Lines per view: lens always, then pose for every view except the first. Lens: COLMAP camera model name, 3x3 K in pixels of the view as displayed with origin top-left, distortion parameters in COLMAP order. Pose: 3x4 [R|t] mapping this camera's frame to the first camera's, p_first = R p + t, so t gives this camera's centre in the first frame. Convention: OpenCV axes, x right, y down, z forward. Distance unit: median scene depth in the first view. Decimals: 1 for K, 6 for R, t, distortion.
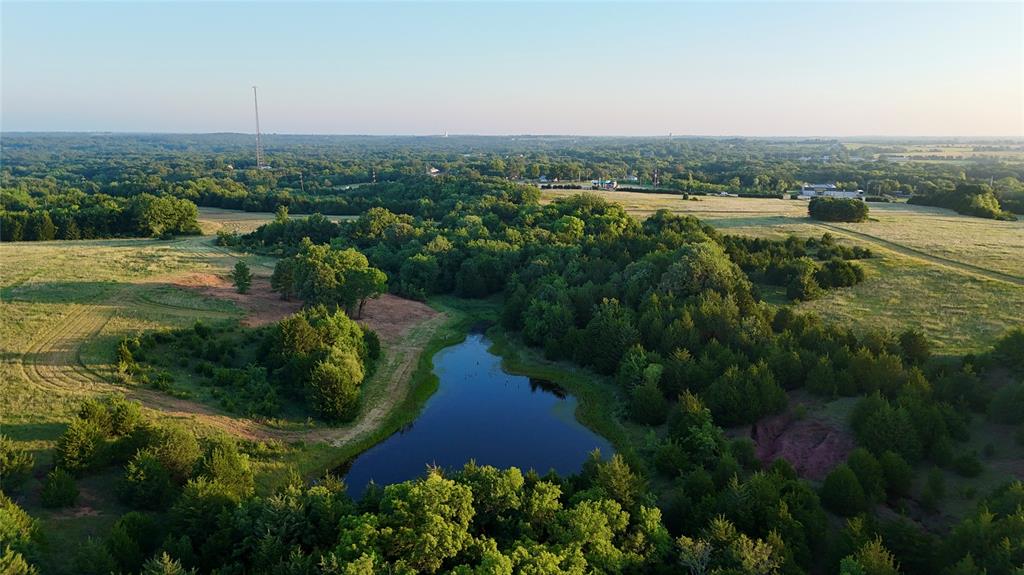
lens RADIAL K [[753.7, 0, 517.8], [0, 753.7, 287.8], [0, 0, 1]] dist [0.096196, -0.101109]
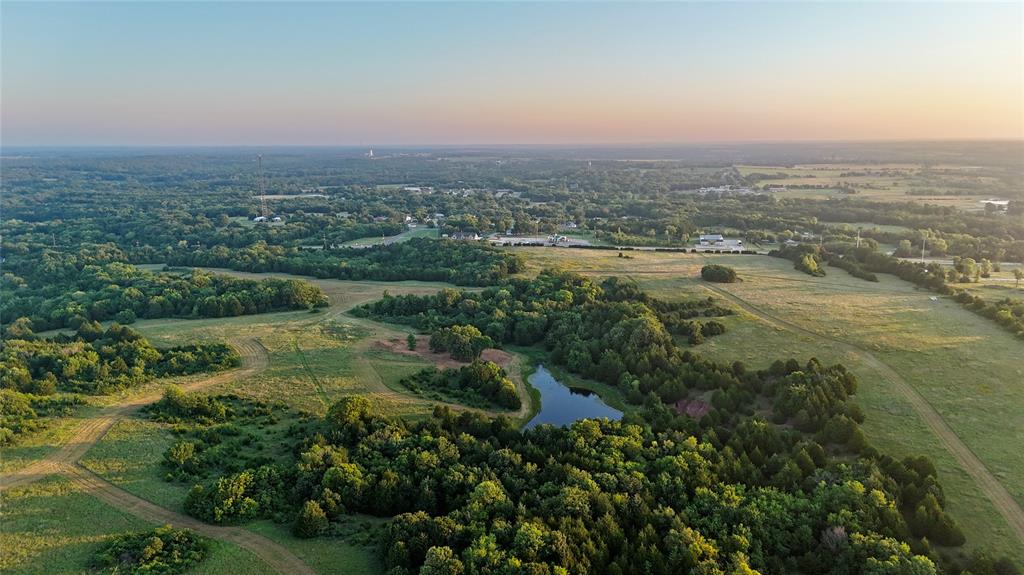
lens RADIAL K [[753.7, 0, 517.8], [0, 753.7, 287.8], [0, 0, 1]] dist [0.096196, -0.101109]
pose [[0.993415, -0.034412, 0.109285, -0.273433], [0.035184, 0.999368, -0.005143, -0.119269], [-0.109039, 0.008954, 0.993997, -0.833657]]
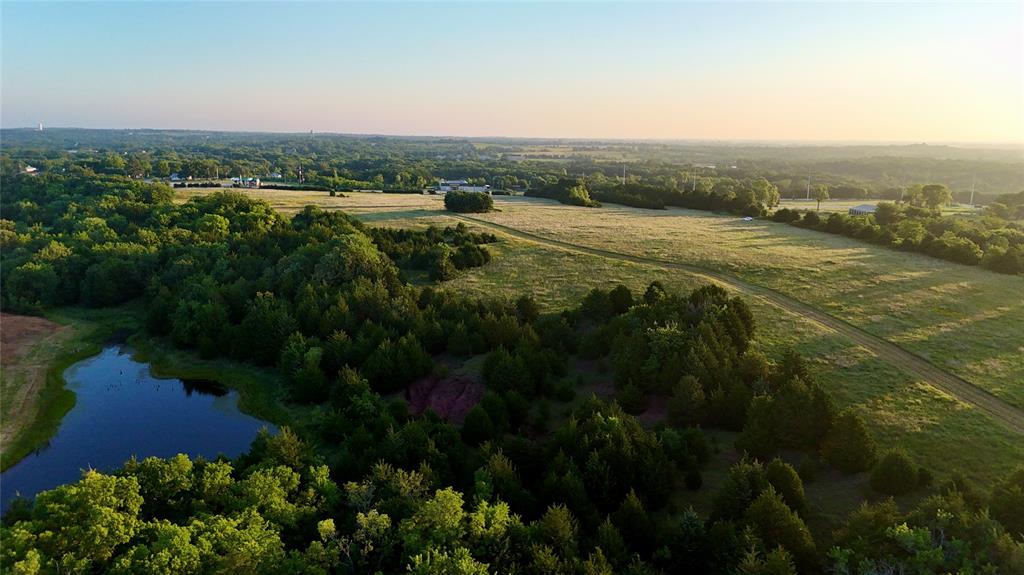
lens RADIAL K [[753.7, 0, 517.8], [0, 753.7, 287.8], [0, 0, 1]] dist [0.096196, -0.101109]
pose [[0.898869, -0.079625, 0.430922, -0.009480], [0.078455, 0.996706, 0.020519, 0.010637], [-0.431136, 0.015364, 0.902156, -0.053289]]
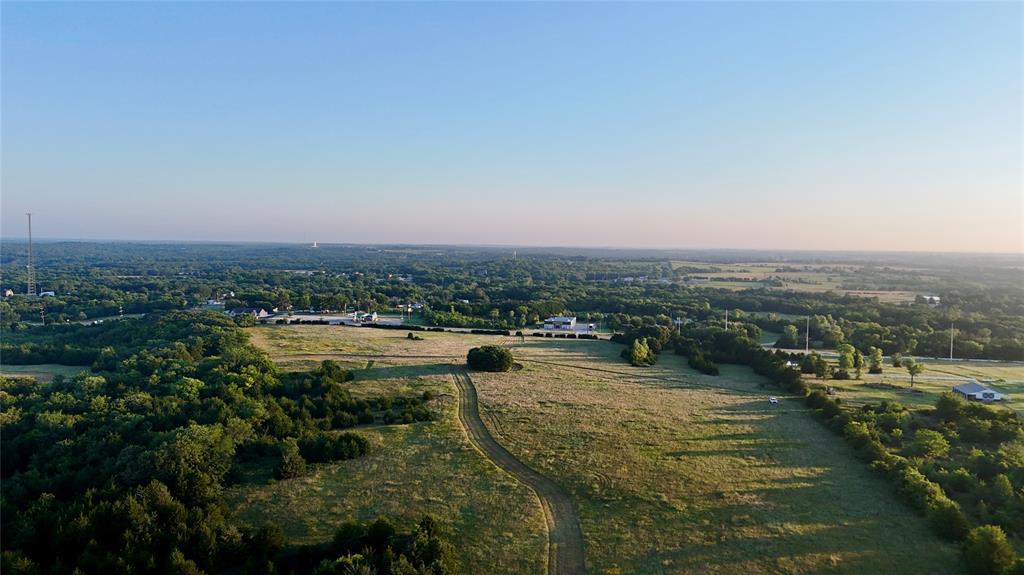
lens RADIAL K [[753.7, 0, 517.8], [0, 753.7, 287.8], [0, 0, 1]] dist [0.096196, -0.101109]
pose [[0.989429, 0.001297, 0.145013, 0.453162], [0.018786, 0.990387, -0.137040, -0.080728], [-0.143797, 0.138315, 0.979894, -0.134237]]
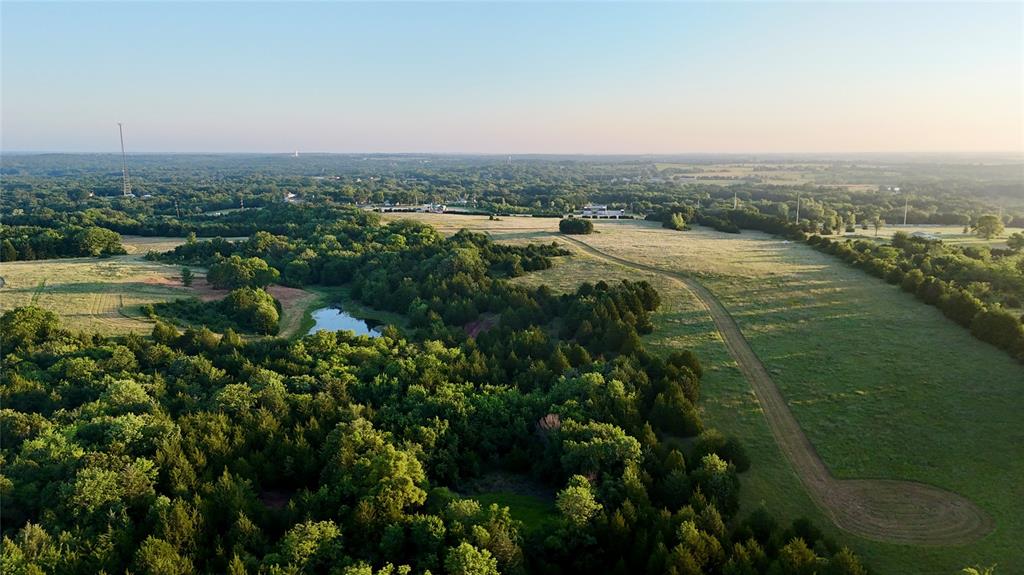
lens RADIAL K [[753.7, 0, 517.8], [0, 753.7, 287.8], [0, 0, 1]] dist [0.096196, -0.101109]
pose [[0.982310, -0.037936, 0.183379, 0.033984], [0.041671, 0.998994, -0.016554, 0.061813], [-0.182567, 0.023903, 0.982903, -0.688779]]
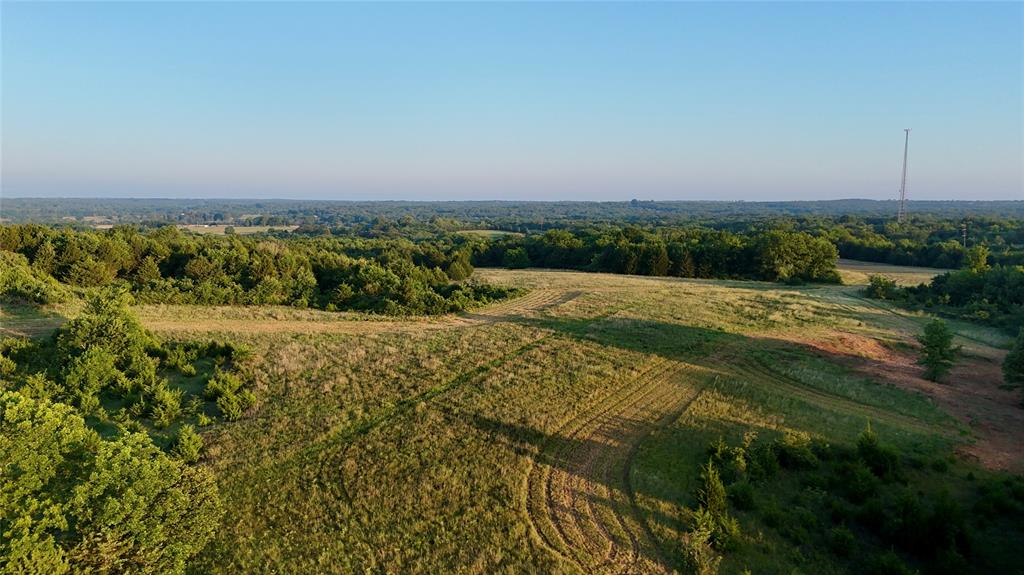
lens RADIAL K [[753.7, 0, 517.8], [0, 753.7, 287.8], [0, 0, 1]] dist [0.096196, -0.101109]
pose [[0.720960, 0.078550, -0.688510, -0.188583], [-0.139370, 0.989689, -0.033028, 0.001520], [0.678817, 0.119769, 0.724474, 0.372806]]
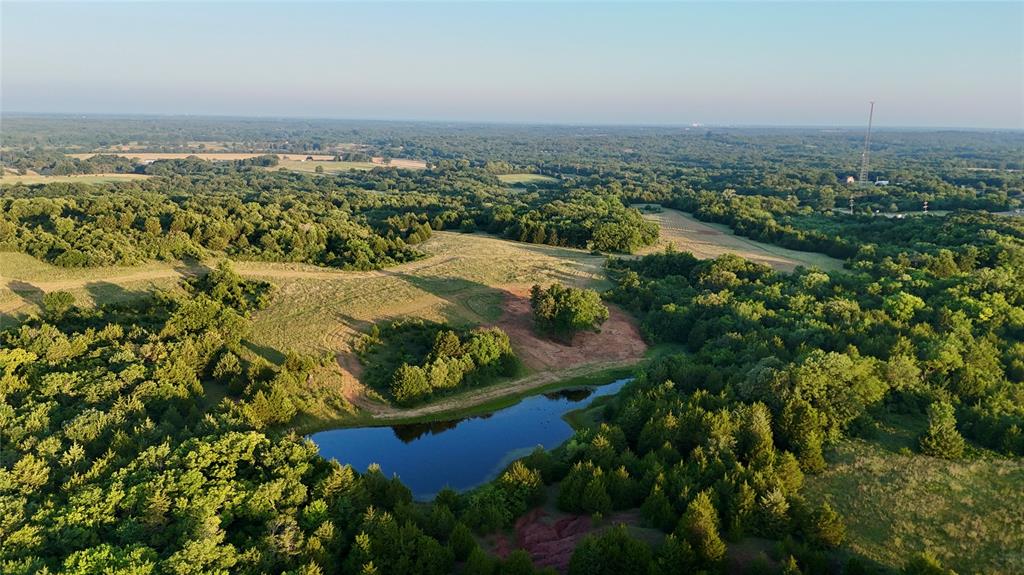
lens RADIAL K [[753.7, 0, 517.8], [0, 753.7, 287.8], [0, 0, 1]] dist [0.096196, -0.101109]
pose [[0.625640, 0.177006, -0.759765, 0.576278], [-0.170146, 0.981433, 0.088539, -0.129036], [0.761331, 0.073878, 0.644141, 0.103301]]
